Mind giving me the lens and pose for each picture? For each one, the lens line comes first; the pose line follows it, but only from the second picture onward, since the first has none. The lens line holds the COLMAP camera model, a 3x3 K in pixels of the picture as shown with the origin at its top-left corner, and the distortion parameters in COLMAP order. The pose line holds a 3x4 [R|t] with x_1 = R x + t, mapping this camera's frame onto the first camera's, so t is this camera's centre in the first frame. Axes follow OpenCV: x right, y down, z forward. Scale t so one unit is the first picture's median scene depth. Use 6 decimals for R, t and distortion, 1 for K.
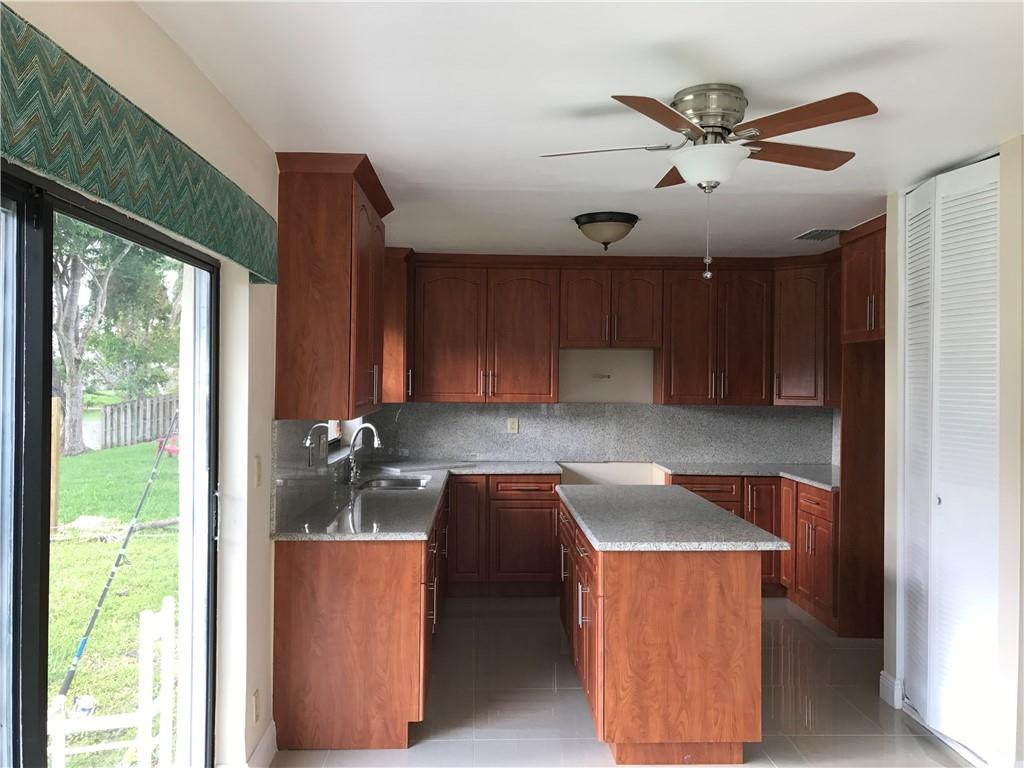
lens RADIAL K [[852.5, 0, 510.7], [0, 852.5, 379.5], [0, 0, 1]] dist [0.007003, -0.027009]
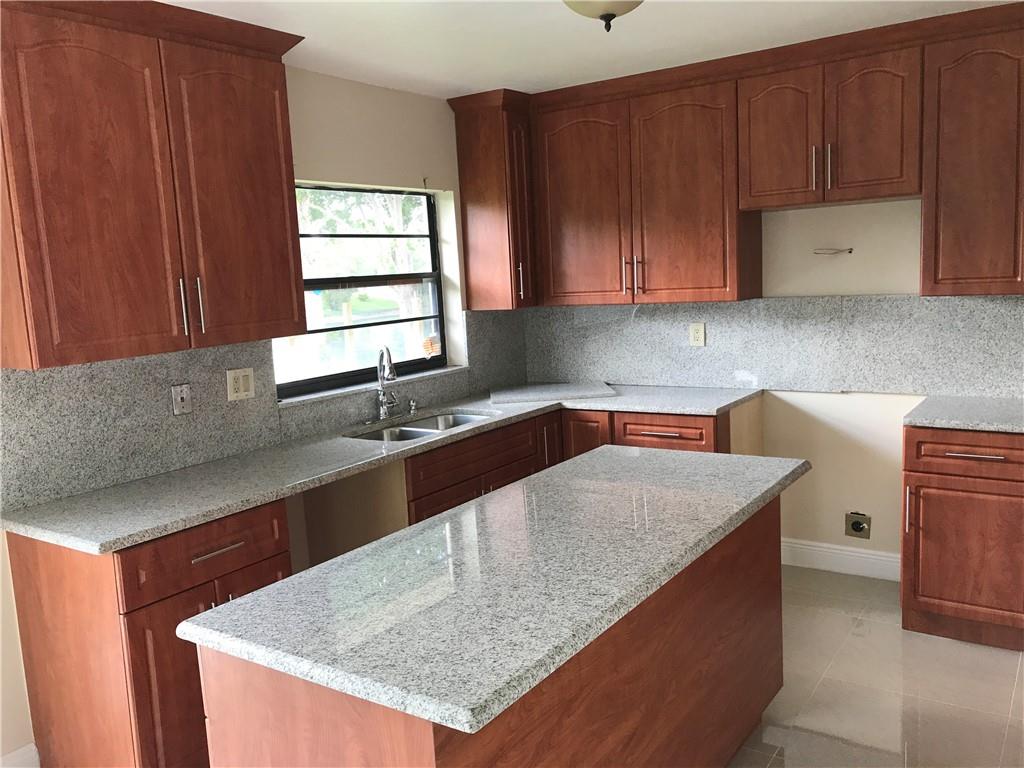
lens RADIAL K [[852.5, 0, 512.2], [0, 852.5, 391.4], [0, 0, 1]] dist [0.007003, -0.027009]
pose [[0.793789, 0.032821, -0.607307, 0.309678], [0.063649, 0.988577, 0.136619, -0.002847], [0.604853, -0.147102, 0.782633, 0.395686]]
